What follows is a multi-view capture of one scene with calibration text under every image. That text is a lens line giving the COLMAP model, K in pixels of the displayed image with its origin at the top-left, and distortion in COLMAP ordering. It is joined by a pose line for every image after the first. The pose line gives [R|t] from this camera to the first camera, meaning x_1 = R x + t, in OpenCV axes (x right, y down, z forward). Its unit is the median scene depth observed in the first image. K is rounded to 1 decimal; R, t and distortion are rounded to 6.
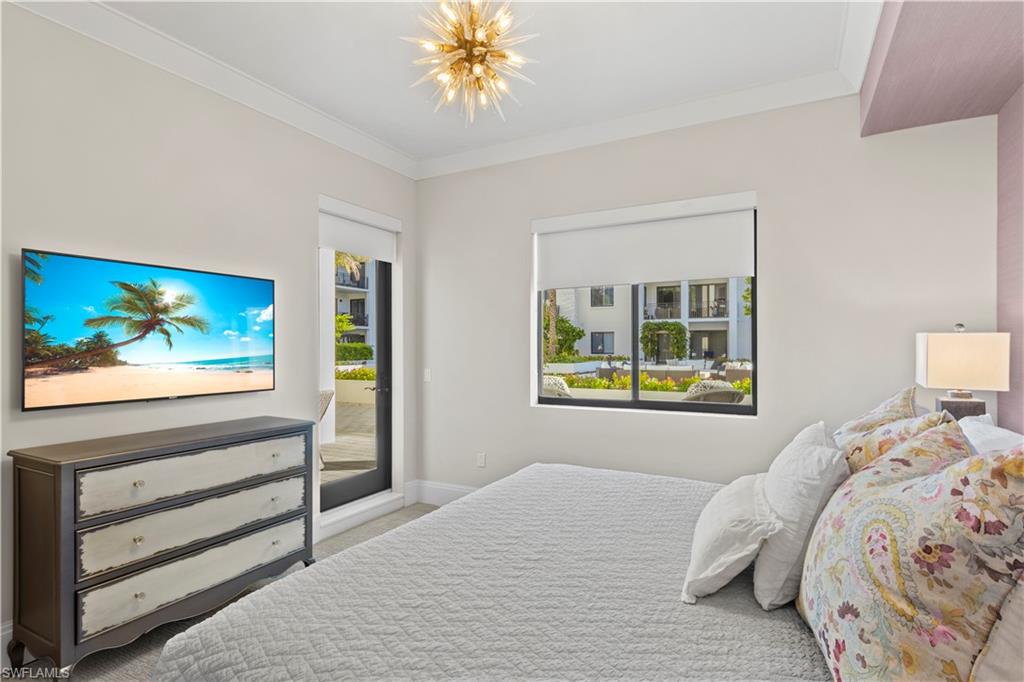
lens RADIAL K [[518.3, 0, 511.9], [0, 518.3, 346.6], [0, 0, 1]] dist [0.006507, -0.000611]
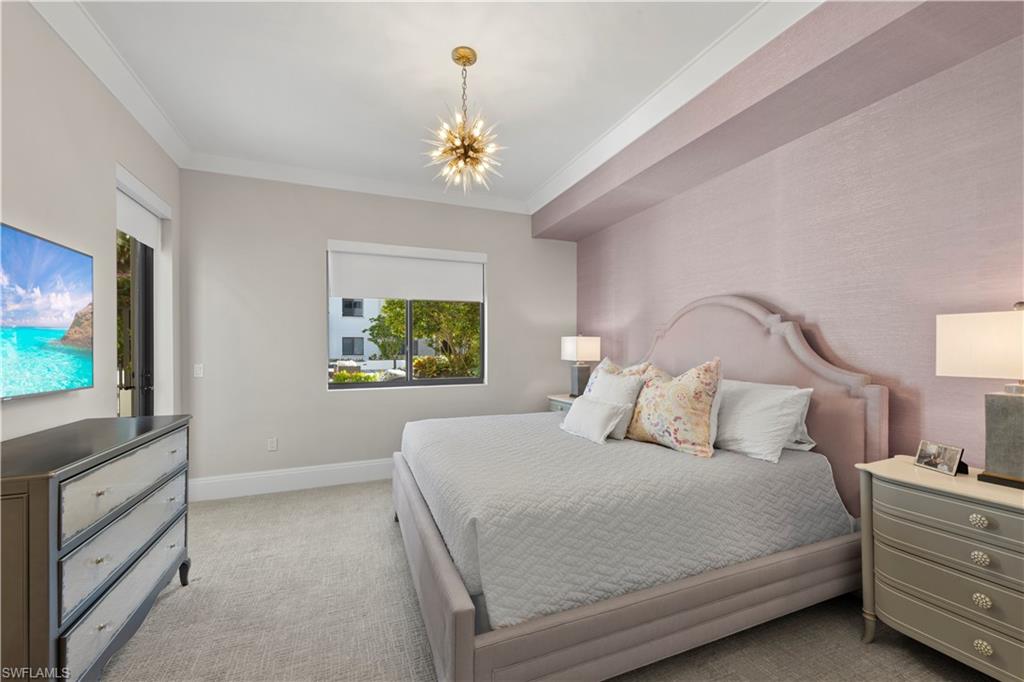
lens RADIAL K [[429.8, 0, 508.7], [0, 429.8, 345.7], [0, 0, 1]] dist [0.002461, 0.000037]
pose [[0.623711, 0.011306, 0.781573, -1.671398], [-0.000722, 0.999903, -0.013888, 0.076202], [-0.781655, 0.008098, 0.623659, 0.122729]]
